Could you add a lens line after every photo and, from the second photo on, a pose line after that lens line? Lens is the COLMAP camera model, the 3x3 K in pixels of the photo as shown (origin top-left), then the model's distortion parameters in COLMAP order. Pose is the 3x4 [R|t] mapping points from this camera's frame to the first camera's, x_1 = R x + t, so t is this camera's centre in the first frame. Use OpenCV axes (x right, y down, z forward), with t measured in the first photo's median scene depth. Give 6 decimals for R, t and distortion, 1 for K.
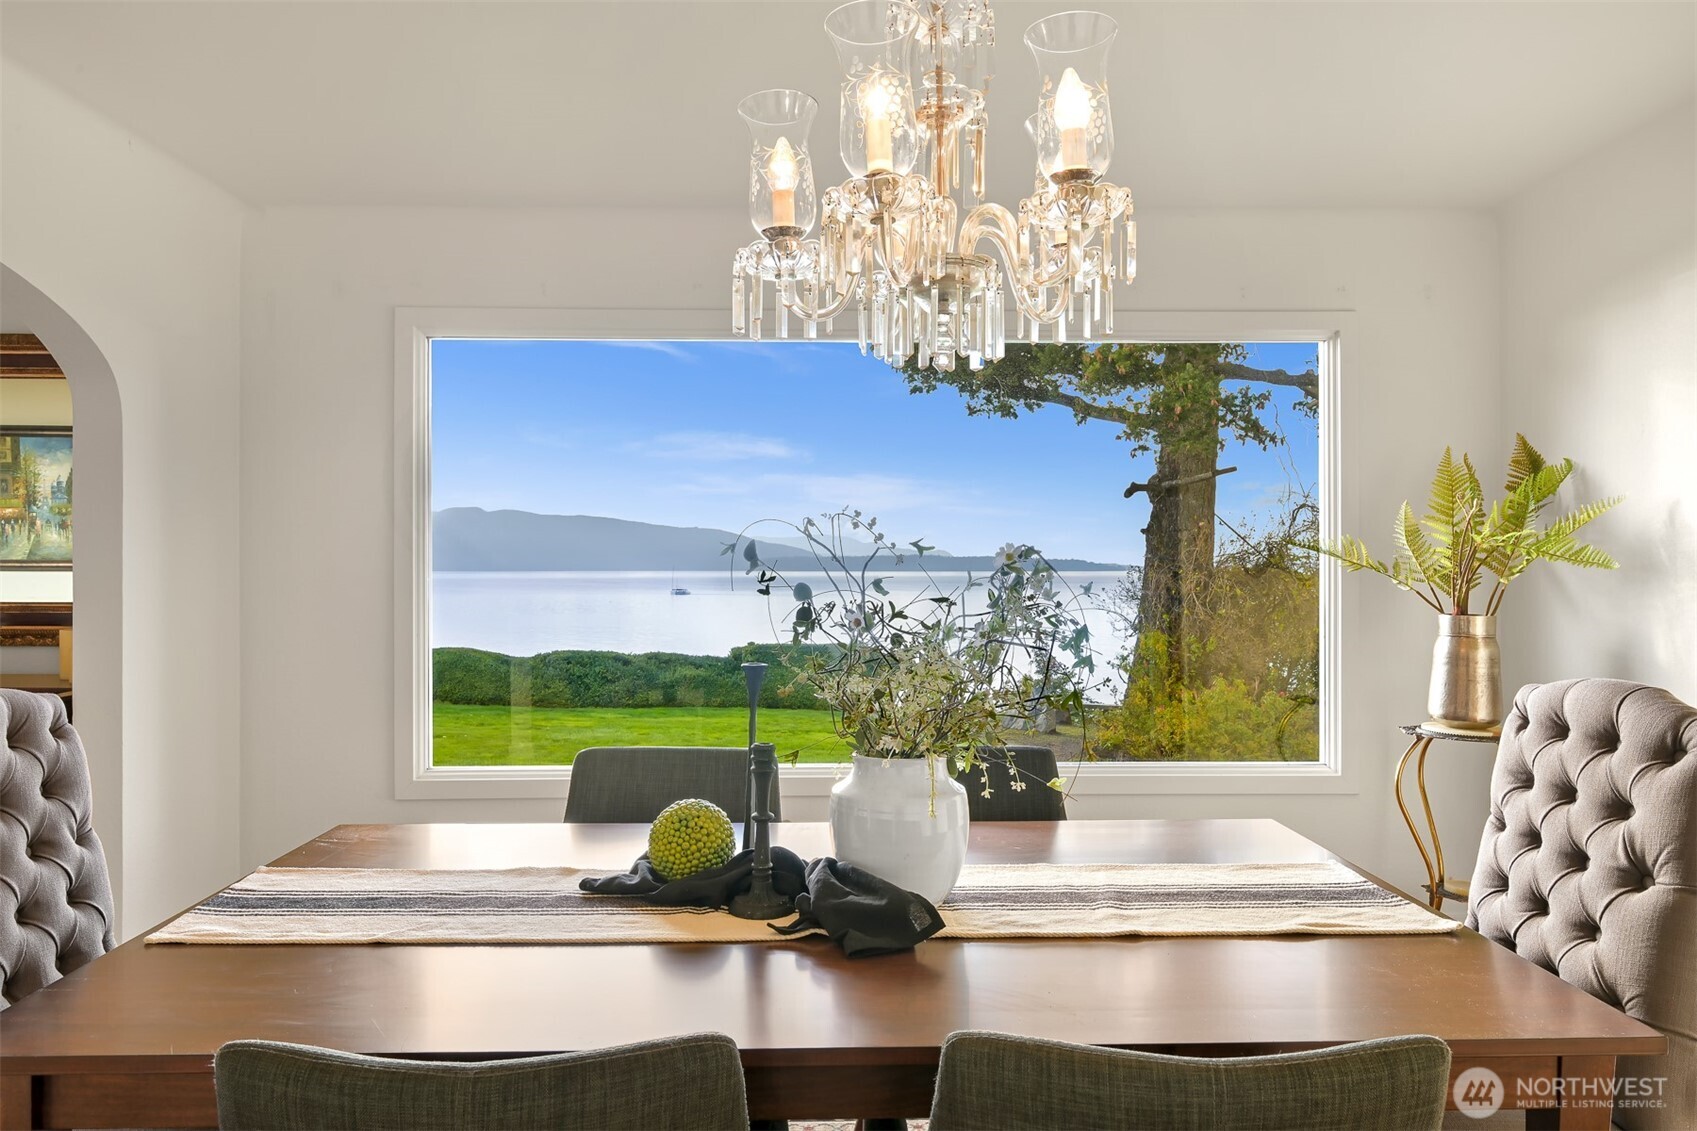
lens RADIAL K [[1161.7, 0, 849.9], [0, 1161.7, 562.5], [0, 0, 1]] dist [-0.000651, 0.001204]
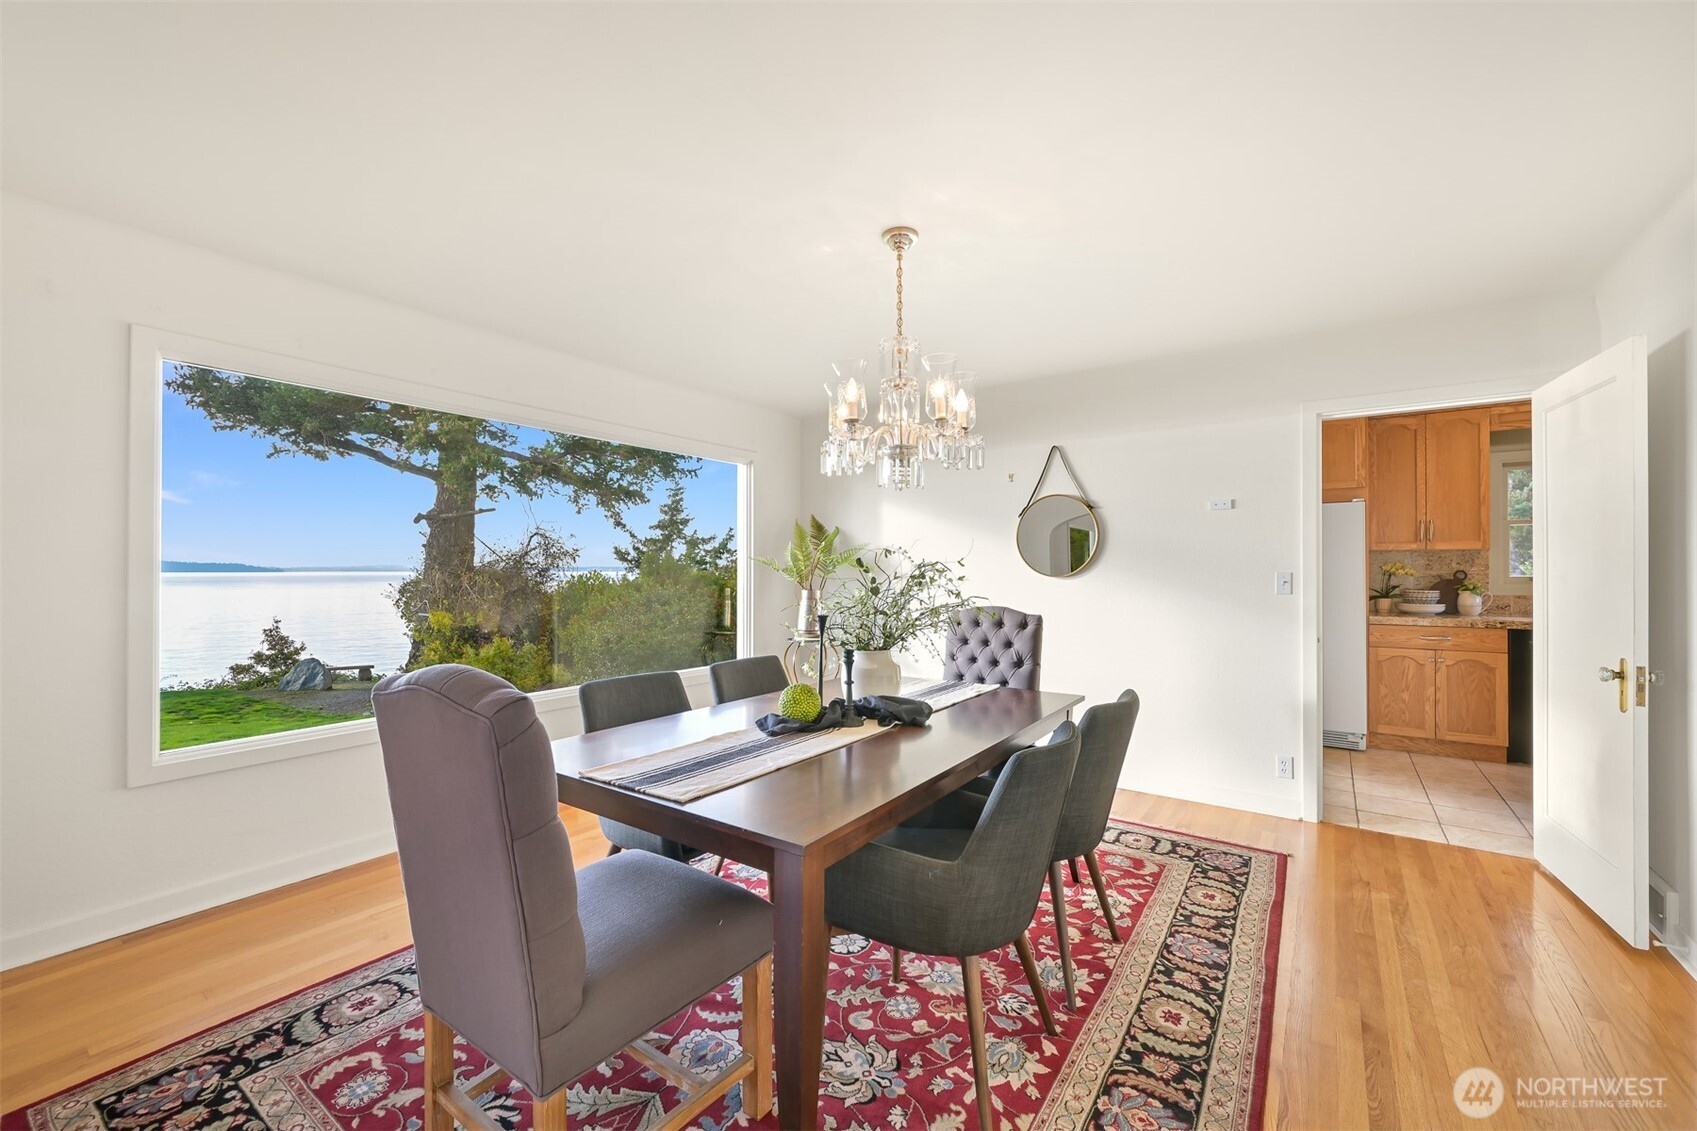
lens RADIAL K [[677.3, 0, 849.4], [0, 677.3, 565.2], [0, 0, 1]] dist [0.000780, -0.000230]
pose [[0.595578, 0.006632, 0.803270, -0.129304], [-0.004598, 0.999978, -0.004847, 0.000045], [-0.803284, -0.000807, 0.595595, 0.026294]]
